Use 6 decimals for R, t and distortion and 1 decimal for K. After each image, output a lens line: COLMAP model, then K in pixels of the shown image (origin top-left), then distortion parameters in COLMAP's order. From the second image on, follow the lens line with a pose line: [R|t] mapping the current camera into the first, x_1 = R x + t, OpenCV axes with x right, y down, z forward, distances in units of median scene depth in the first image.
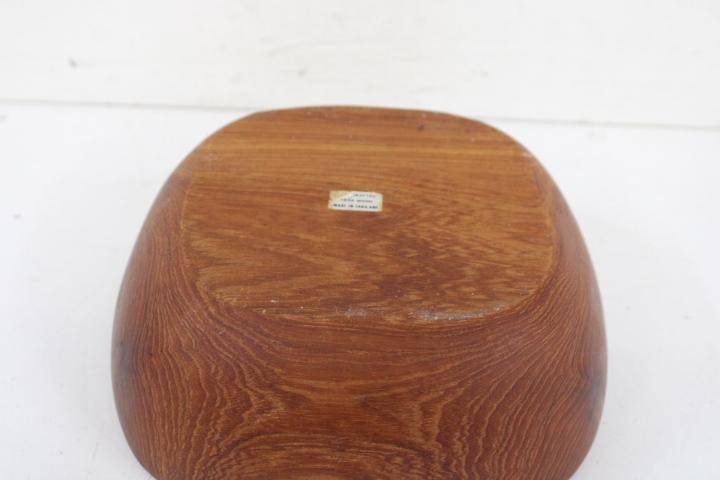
lens RADIAL K [[1032.4, 0, 363.6], [0, 1032.4, 240.4], [0, 0, 1]] dist [-0.036969, 0.000000]
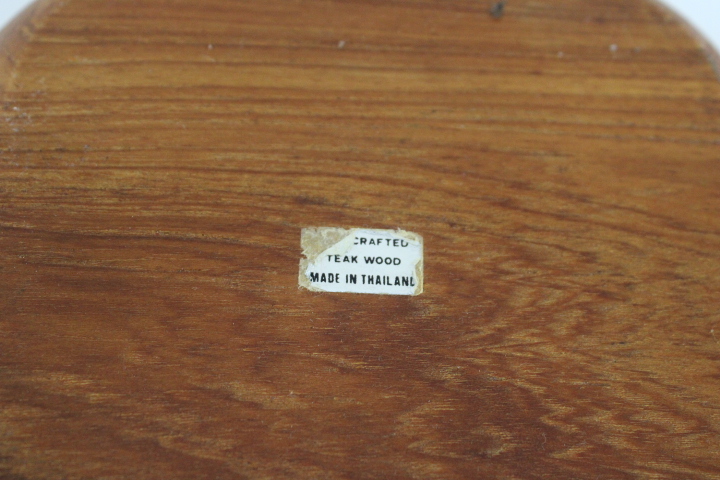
lens RADIAL K [[1032.4, 0, 359.0], [0, 1032.4, 240.4], [0, 0, 1]] dist [-0.036969, 0.000000]
pose [[0.998179, -0.003772, 0.060209, -0.034788], [-0.022001, 0.906540, 0.421546, -0.227605], [-0.056172, -0.422103, 0.904806, 0.620707]]
